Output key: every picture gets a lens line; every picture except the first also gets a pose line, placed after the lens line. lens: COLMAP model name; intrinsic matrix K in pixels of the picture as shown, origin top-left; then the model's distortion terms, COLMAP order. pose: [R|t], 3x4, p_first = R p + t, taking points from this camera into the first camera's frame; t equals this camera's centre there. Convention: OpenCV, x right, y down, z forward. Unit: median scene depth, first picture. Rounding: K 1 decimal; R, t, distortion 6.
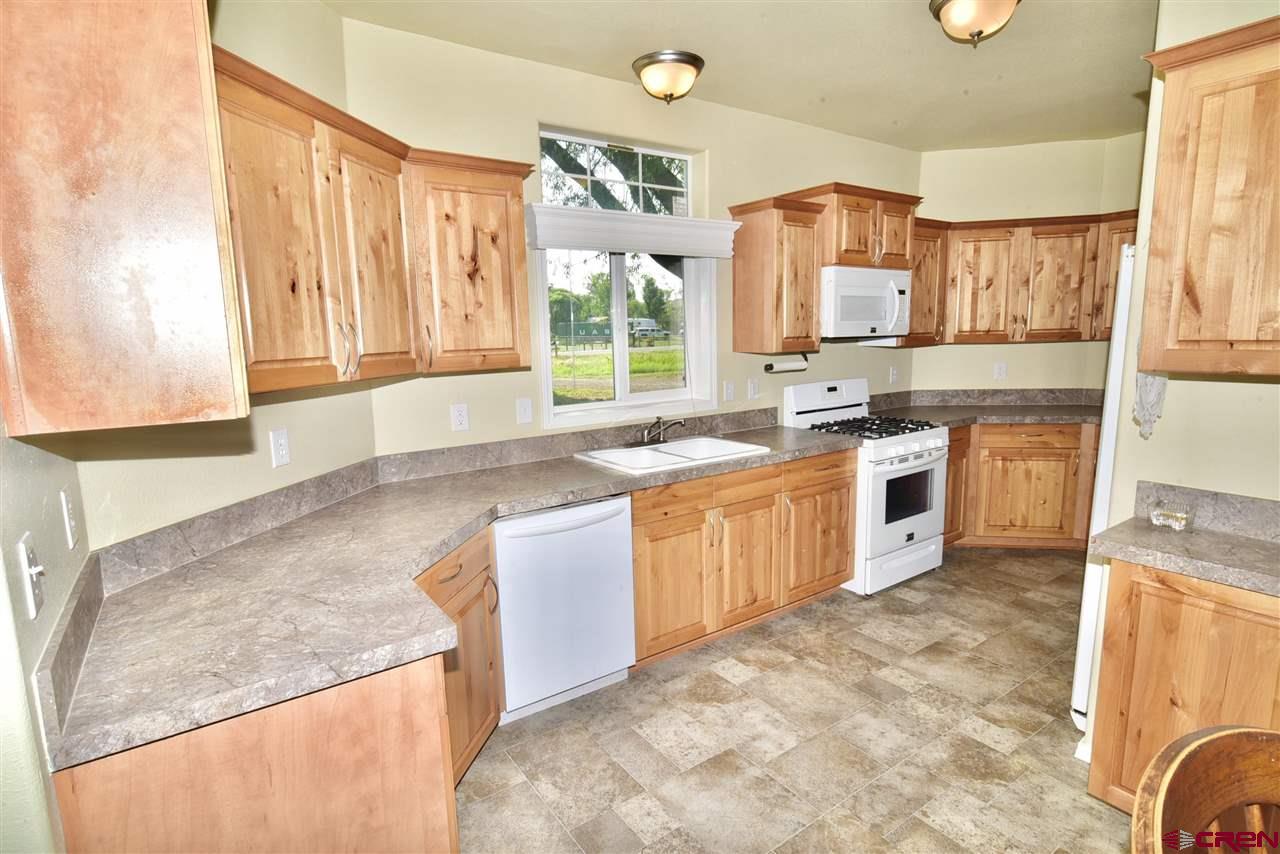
lens RADIAL K [[643.0, 0, 638.3], [0, 643.0, 430.3], [0, 0, 1]] dist [-0.010348, 0.005816]
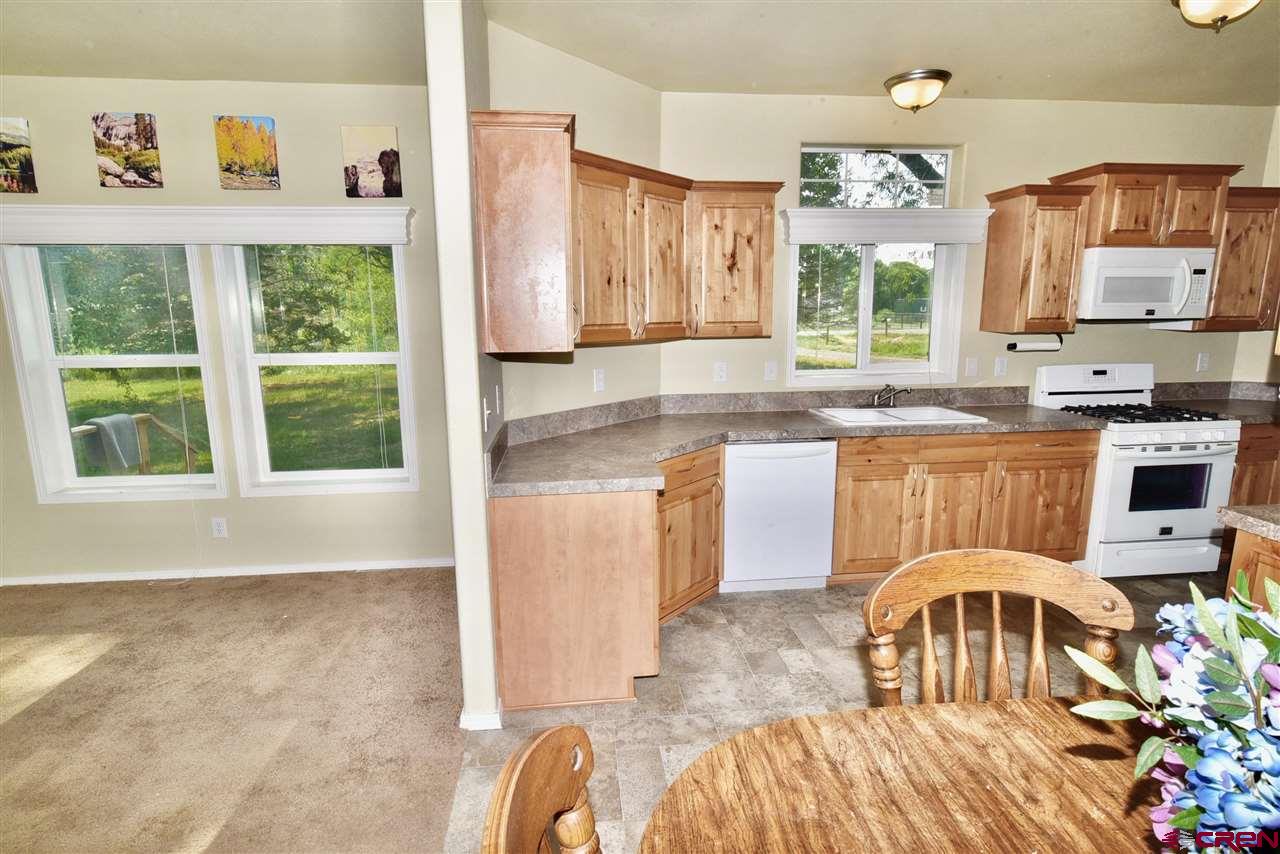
lens RADIAL K [[643.0, 0, 638.3], [0, 643.0, 430.3], [0, 0, 1]] dist [-0.010348, 0.005816]
pose [[0.876139, 0.102319, -0.471075, 0.189665], [-0.084546, 0.994683, 0.058803, 0.031385], [0.474587, -0.011692, 0.880131, -0.236082]]
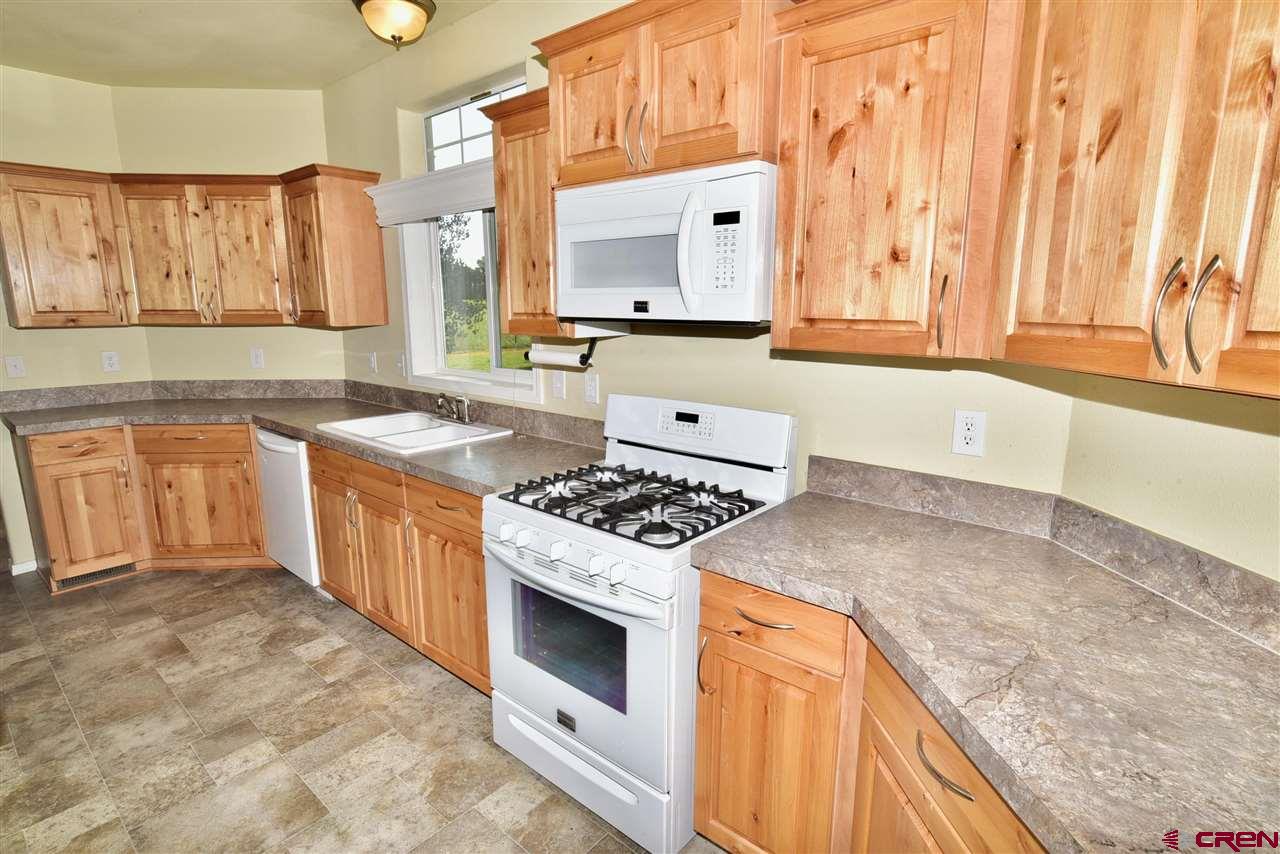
lens RADIAL K [[634.7, 0, 638.3], [0, 634.7, 430.5], [0, 0, 1]] dist [-0.008983, 0.001196]
pose [[0.252512, 0.213162, -0.943822, 0.969162], [-0.154993, 0.971747, 0.178001, -0.172885], [0.955099, 0.101338, 0.278417, 1.004344]]
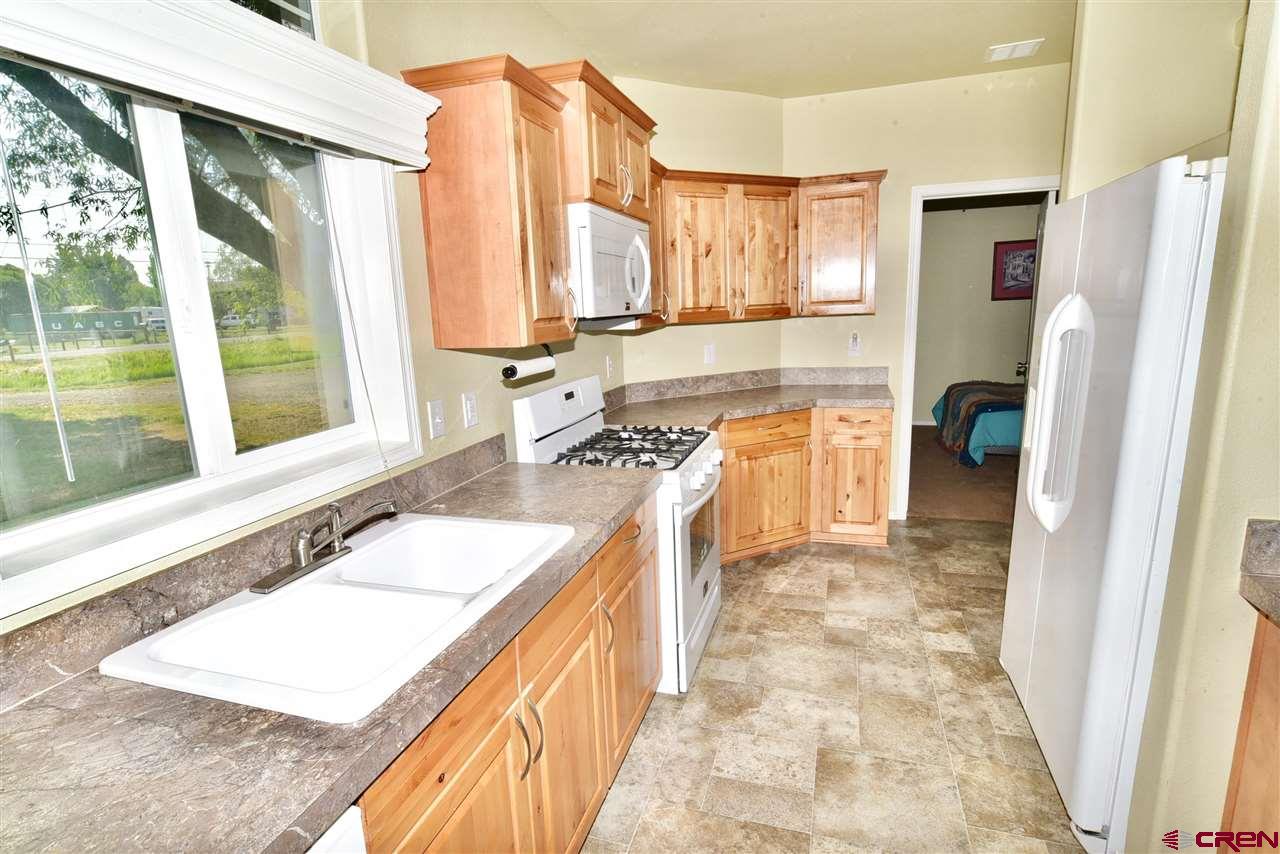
lens RADIAL K [[634.7, 0, 638.3], [0, 634.7, 430.5], [0, 0, 1]] dist [-0.008983, 0.001196]
pose [[0.793939, -0.125090, 0.594991, -0.052976], [0.111370, 0.991970, 0.059942, -0.073326], [-0.597711, 0.018673, 0.801494, 0.518632]]
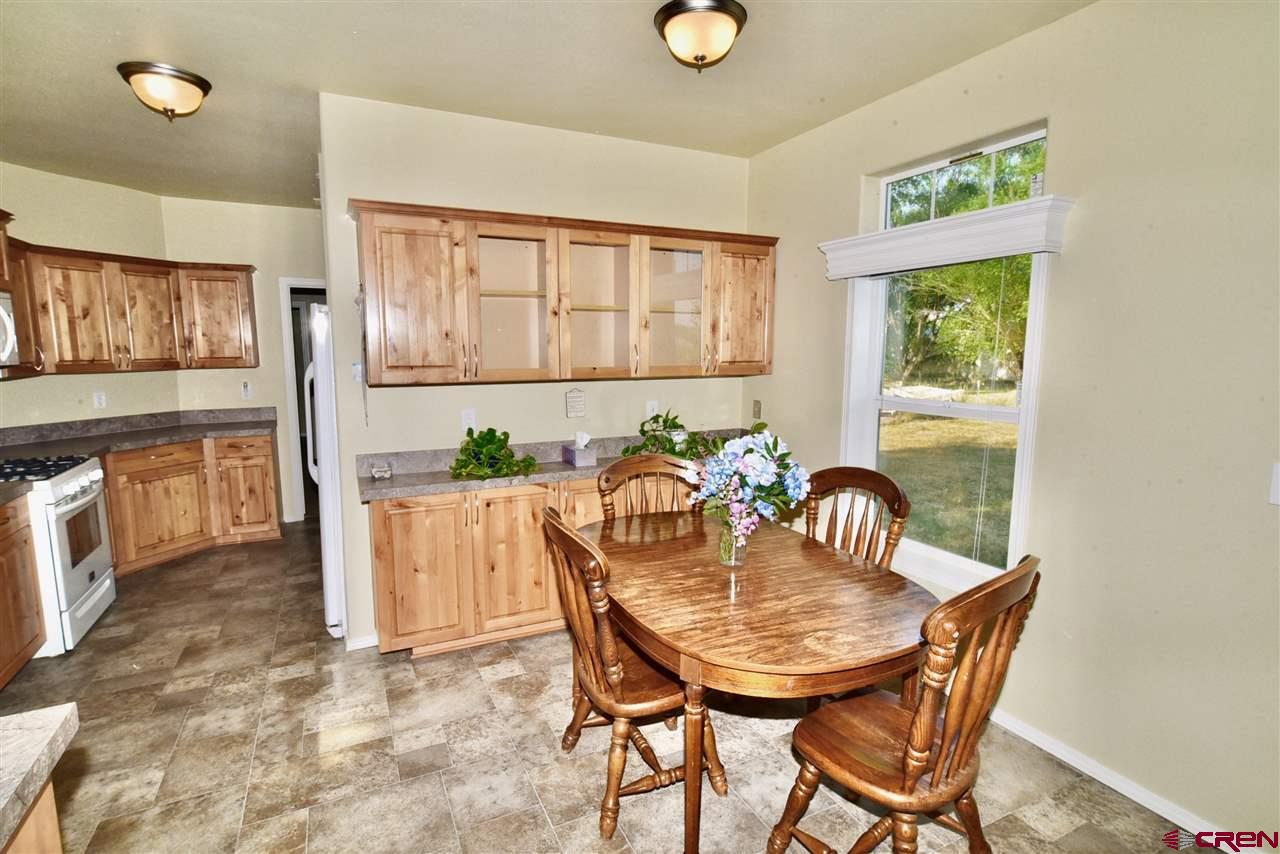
lens RADIAL K [[626.2, 0, 637.1], [0, 626.2, 430.7], [0, 0, 1]] dist [-0.002897, -0.000079]
pose [[0.153307, -0.108161, 0.982241, -0.379933], [0.148450, 0.985232, 0.085321, -0.005919], [-0.976965, 0.132733, 0.167099, 0.032382]]
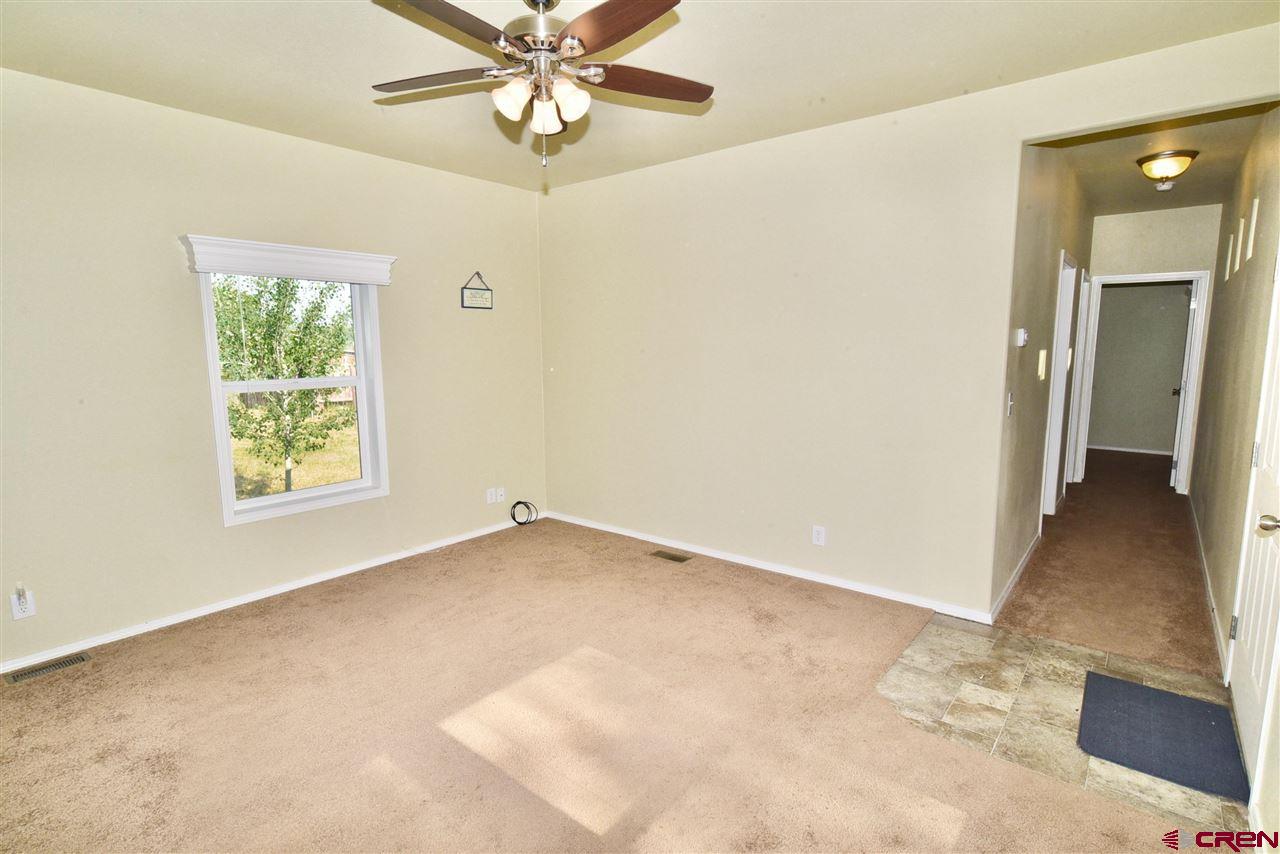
lens RADIAL K [[634.7, 0, 638.3], [0, 634.7, 430.5], [0, 0, 1]] dist [-0.008983, 0.001196]
pose [[-0.960952, 0.062585, -0.269543, 1.079656], [-0.017791, 0.958098, 0.285887, -0.264096], [0.276141, 0.279519, -0.919573, 1.612942]]
